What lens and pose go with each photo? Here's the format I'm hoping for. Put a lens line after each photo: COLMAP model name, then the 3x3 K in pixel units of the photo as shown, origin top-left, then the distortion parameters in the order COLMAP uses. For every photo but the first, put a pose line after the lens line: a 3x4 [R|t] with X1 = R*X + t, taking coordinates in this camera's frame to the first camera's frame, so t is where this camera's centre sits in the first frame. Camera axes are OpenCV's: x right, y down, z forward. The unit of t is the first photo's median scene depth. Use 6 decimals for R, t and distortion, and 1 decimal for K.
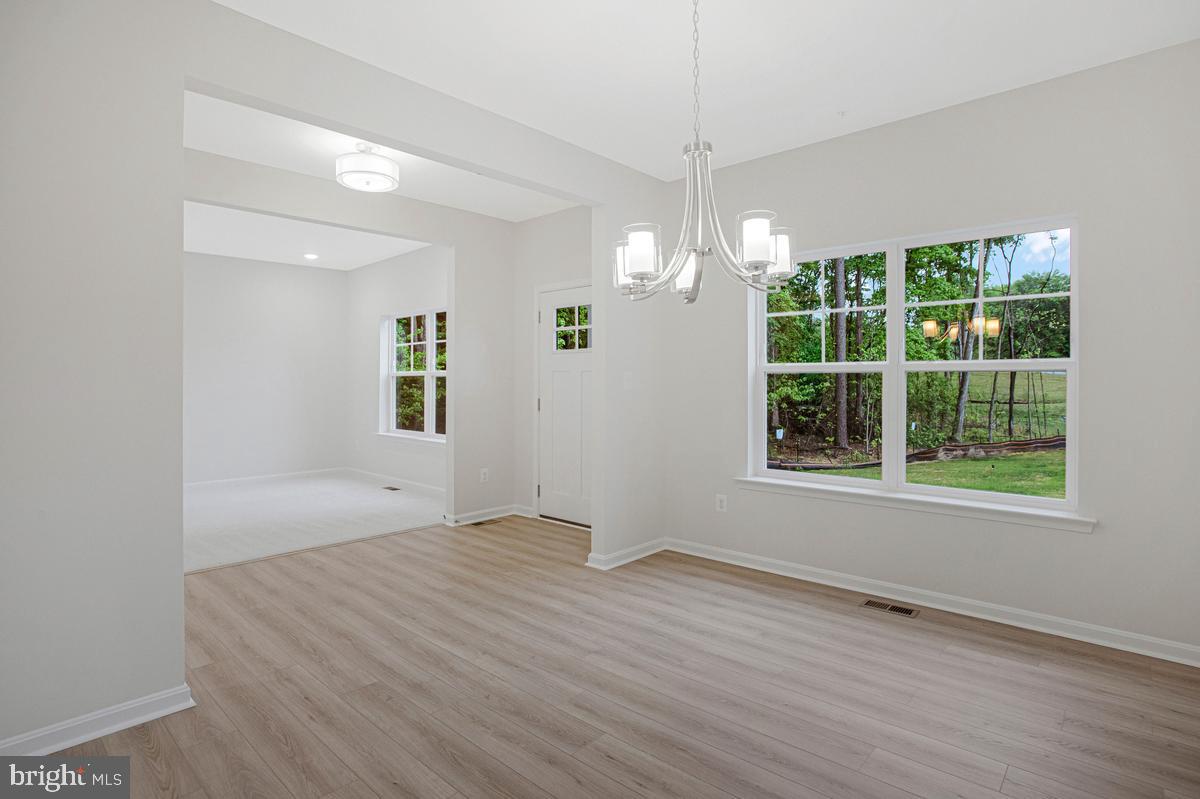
lens RADIAL K [[607.2, 0, 599.1], [0, 607.2, 381.0], [0, 0, 1]] dist [-0.072422, 0.026213]
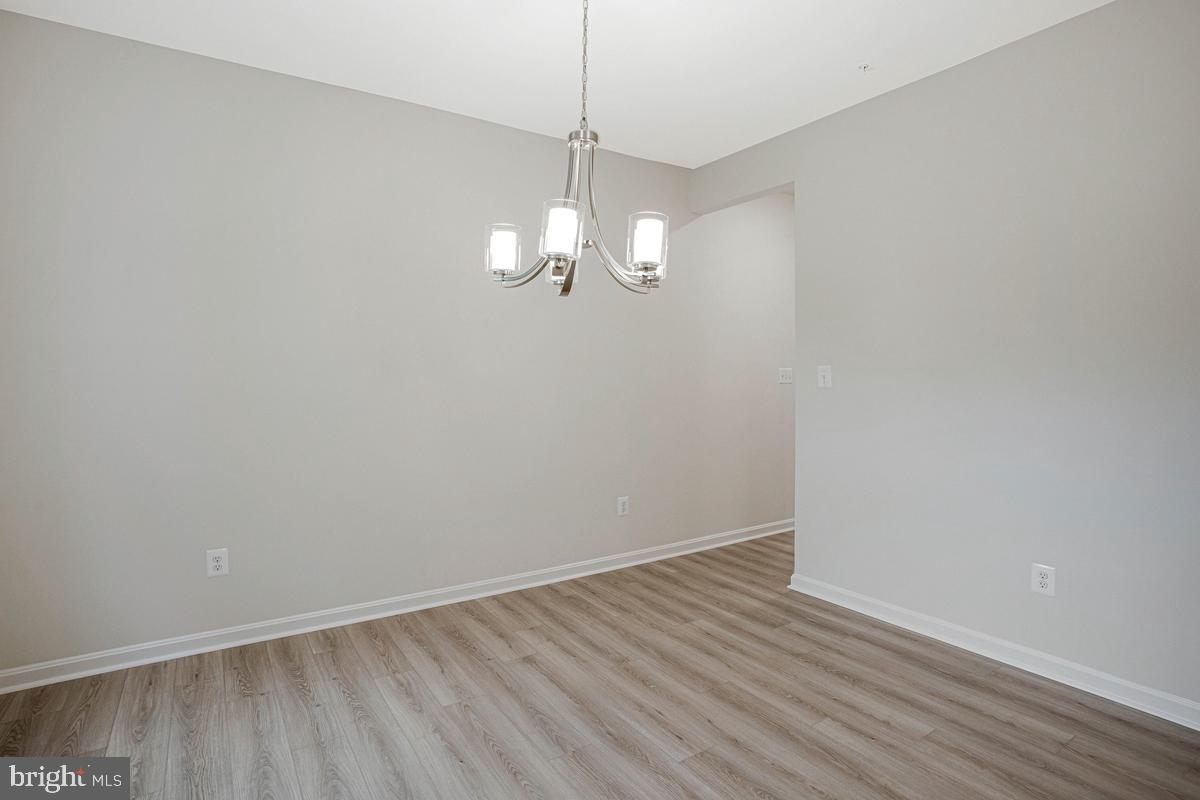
lens RADIAL K [[607.2, 0, 599.1], [0, 607.2, 381.5], [0, 0, 1]] dist [-0.072422, 0.026213]
pose [[-0.973273, -0.007847, 0.229517, -0.072973], [-0.008037, 0.999968, 0.000108, -0.003984], [-0.229511, -0.001739, -0.973305, 1.895484]]
